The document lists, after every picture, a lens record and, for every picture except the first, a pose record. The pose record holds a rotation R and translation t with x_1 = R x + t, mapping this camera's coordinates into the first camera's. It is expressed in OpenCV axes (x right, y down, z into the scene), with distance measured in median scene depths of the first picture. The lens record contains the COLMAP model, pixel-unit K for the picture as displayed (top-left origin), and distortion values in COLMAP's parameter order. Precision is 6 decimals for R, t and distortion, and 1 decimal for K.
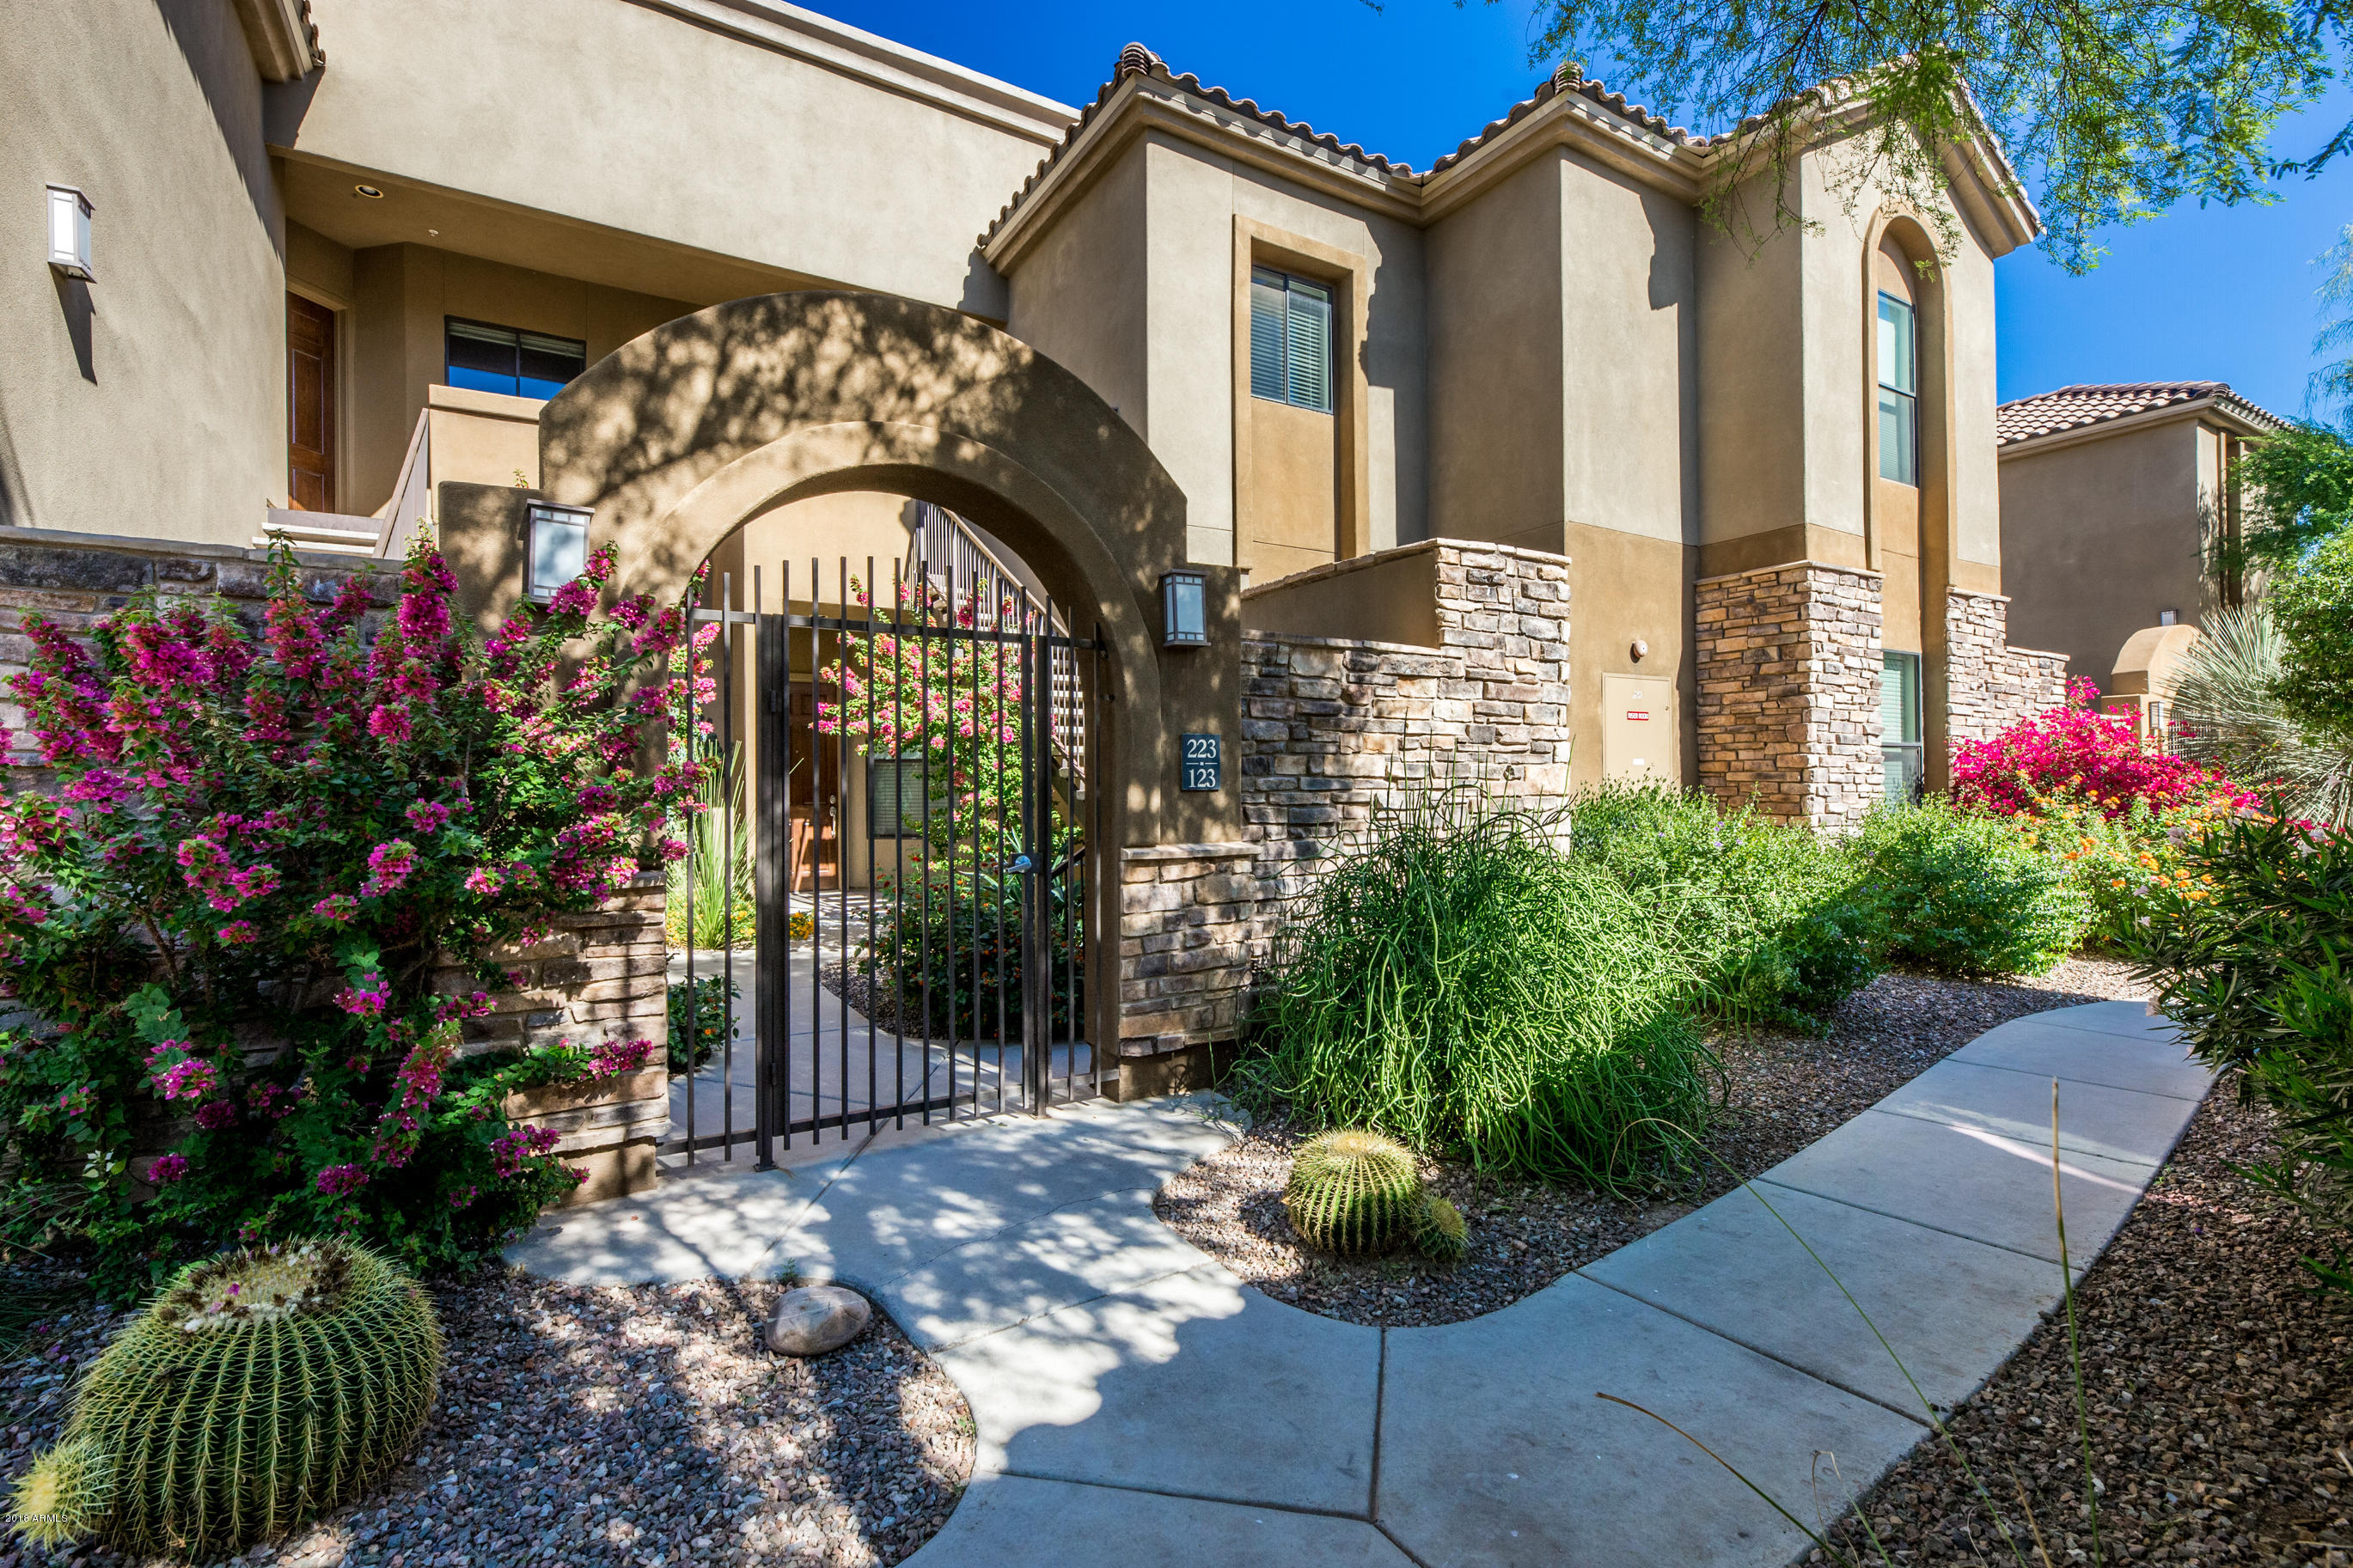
lens RADIAL K [[1053.3, 0, 1181.0], [0, 1053.3, 795.1], [0, 0, 1]] dist [-0.000040, -0.000585]
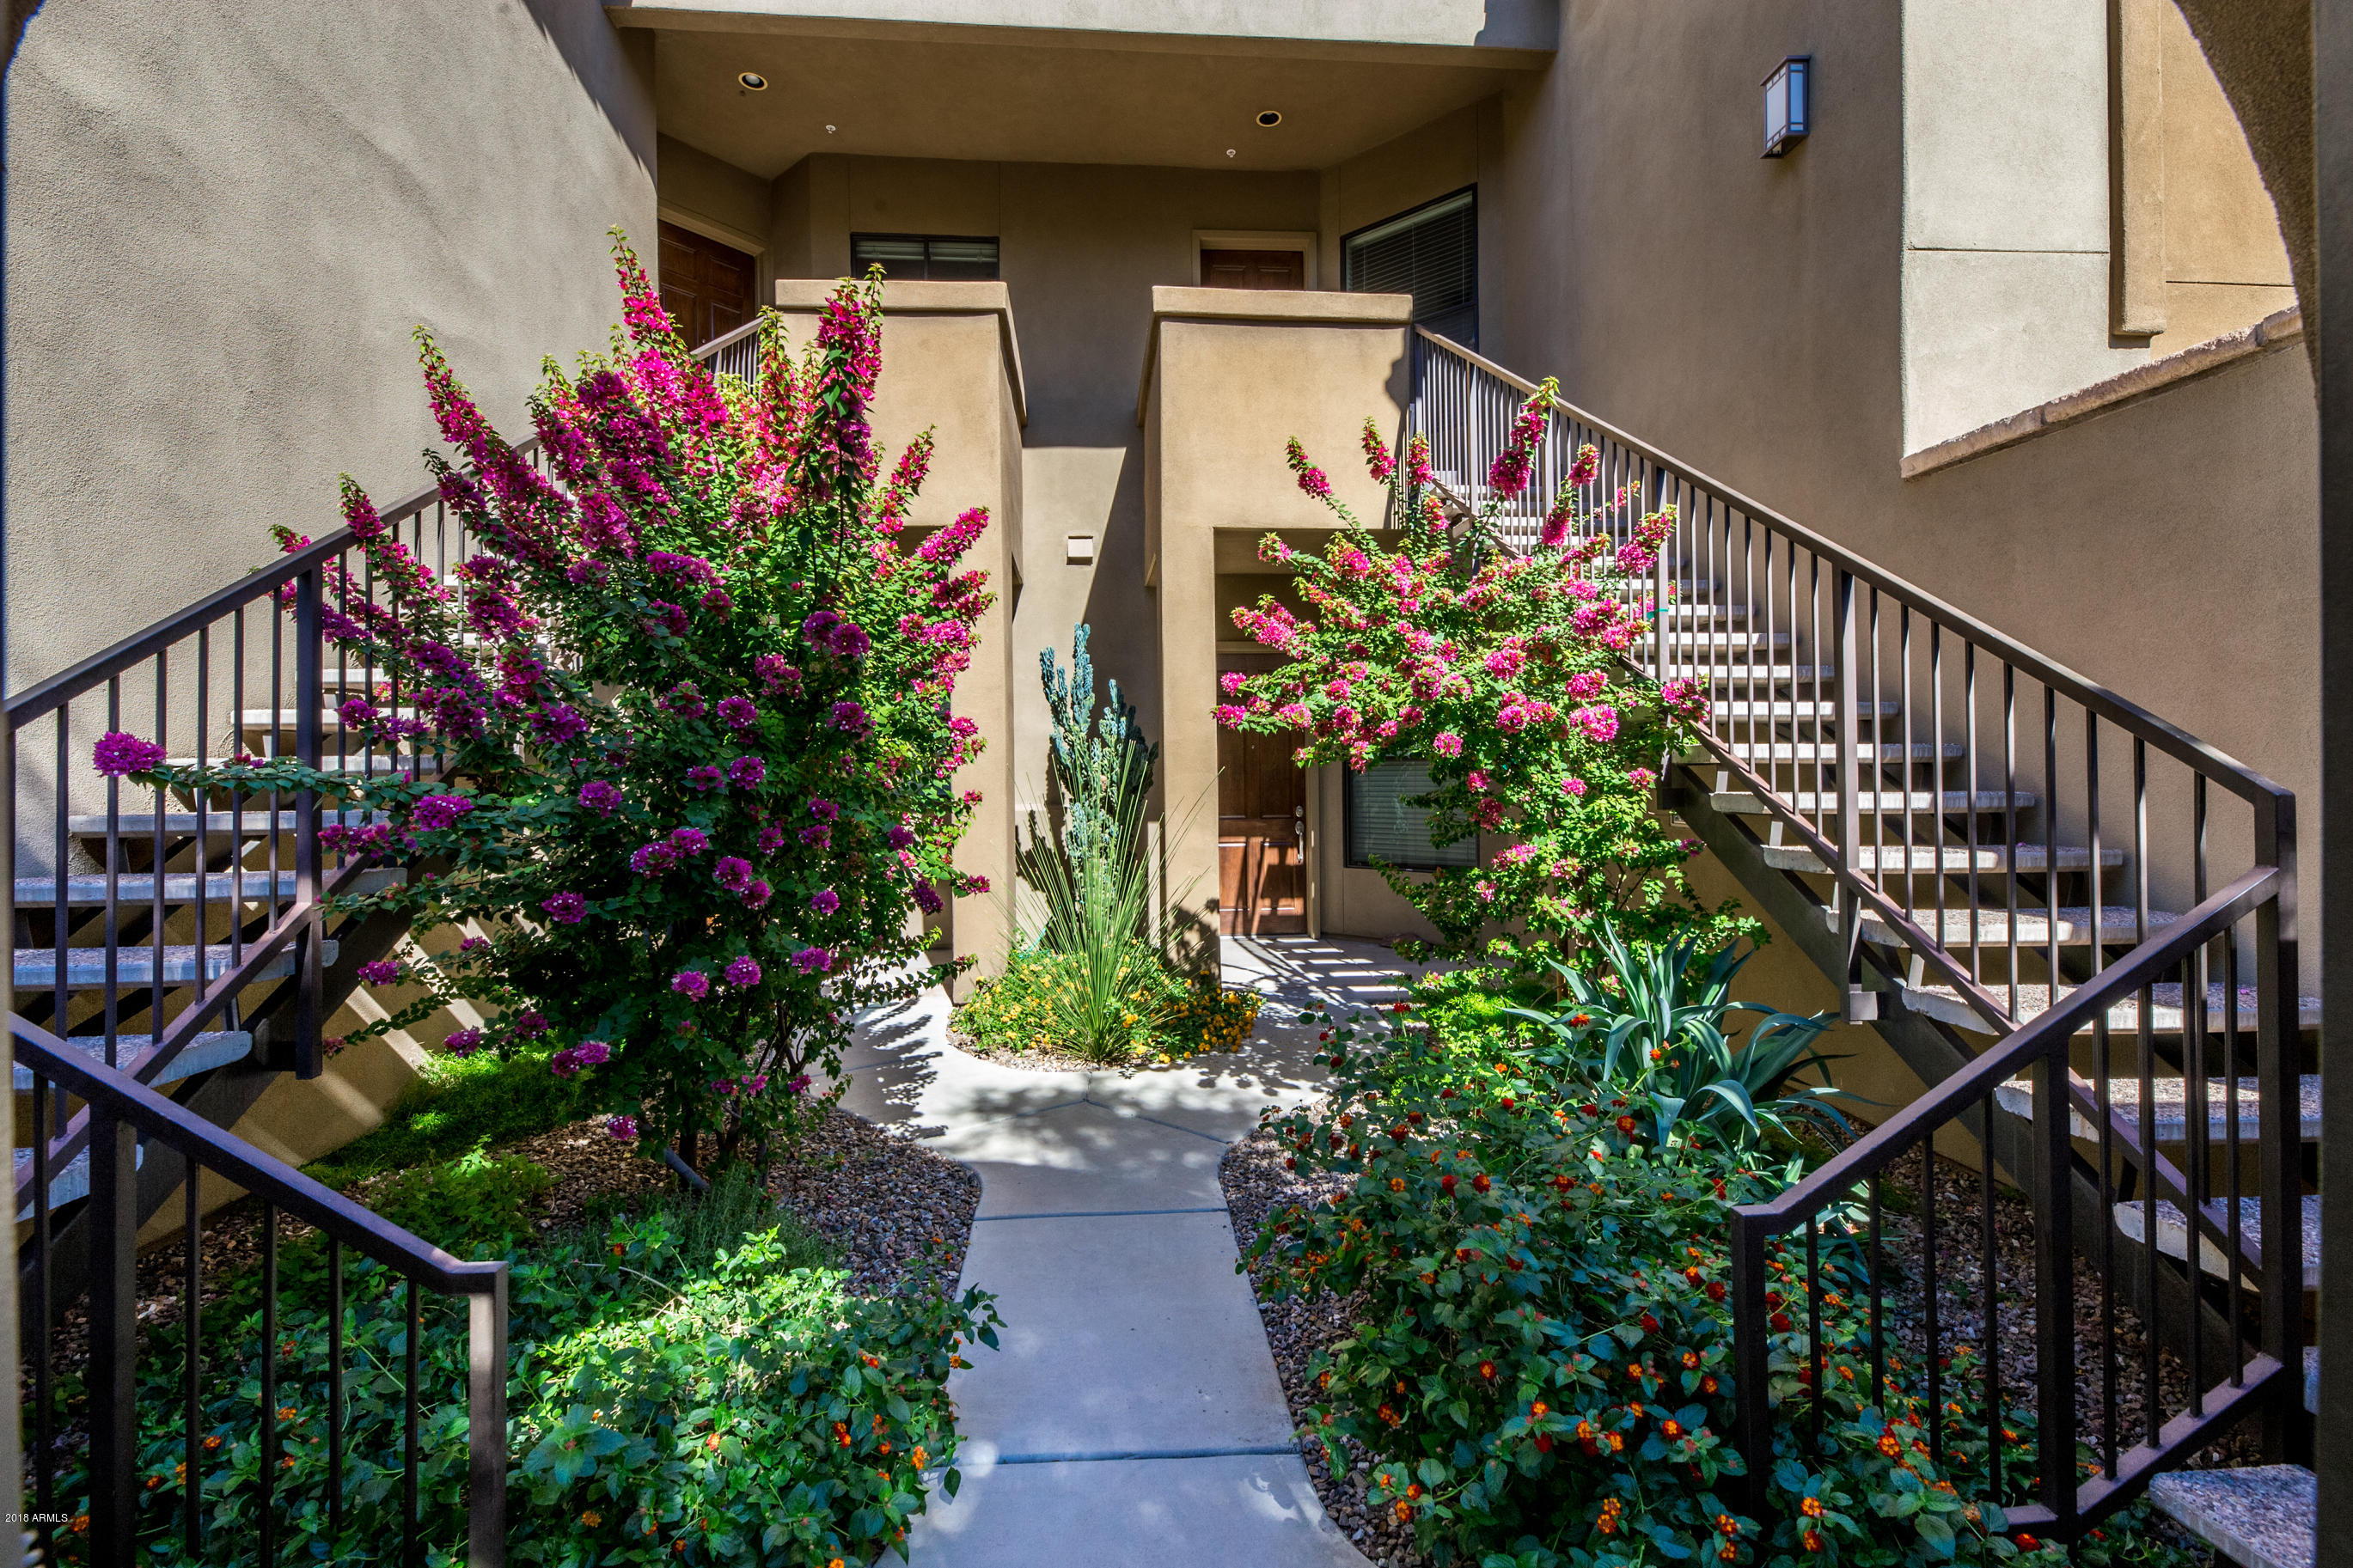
lens RADIAL K [[1053.3, 0, 1171.9], [0, 1053.3, 781.1], [0, 0, 1]] dist [-0.000040, -0.000585]
pose [[0.889223, 0.001475, -0.457471, -0.111464], [0.000400, 0.999992, 0.004003, -0.031241], [0.457474, -0.003742, 0.889215, 0.465980]]
